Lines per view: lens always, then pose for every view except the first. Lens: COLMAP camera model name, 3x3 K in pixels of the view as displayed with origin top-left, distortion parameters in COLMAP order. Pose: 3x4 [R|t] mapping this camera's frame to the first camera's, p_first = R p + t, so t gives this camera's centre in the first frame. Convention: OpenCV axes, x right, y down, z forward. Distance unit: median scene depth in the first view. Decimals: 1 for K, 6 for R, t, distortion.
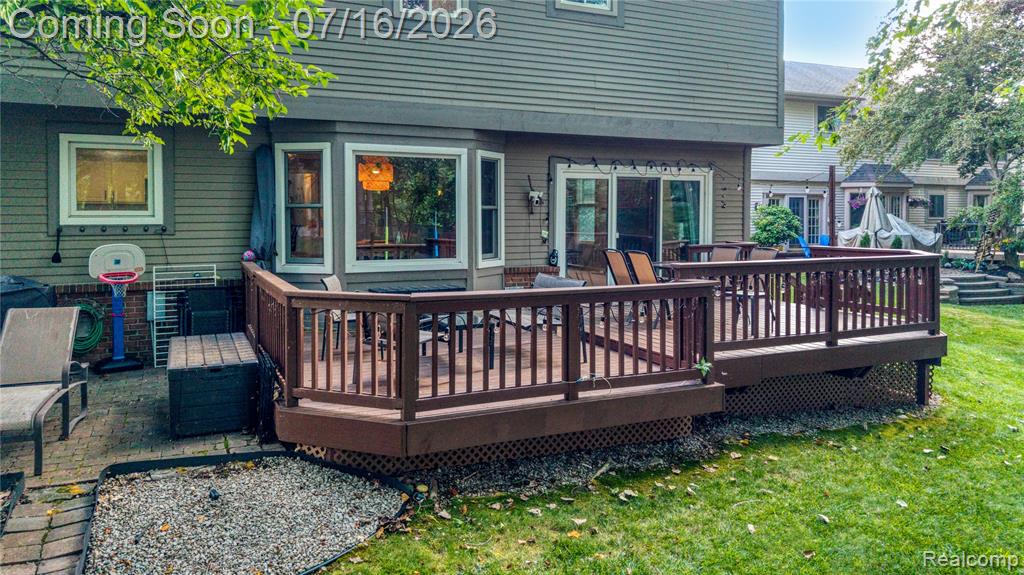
lens RADIAL K [[679.0, 0, 510.2], [0, 679.0, 250.0], [0, 0, 1]] dist [0.002132, -0.002270]
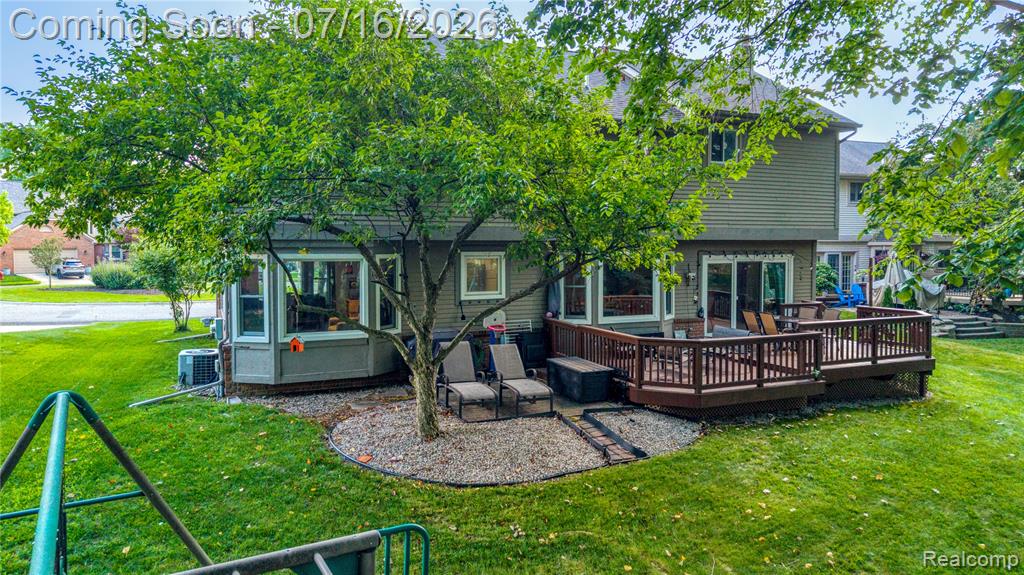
lens RADIAL K [[705.0, 0, 512.0], [0, 705.0, 287.5], [0, 0, 1]] dist [0.001355, 0.000854]
pose [[0.999999, -0.000935, -0.001394, -0.464900], [0.000956, 0.999887, 0.014974, -0.089583], [0.001380, -0.014975, 0.999887, -0.842005]]
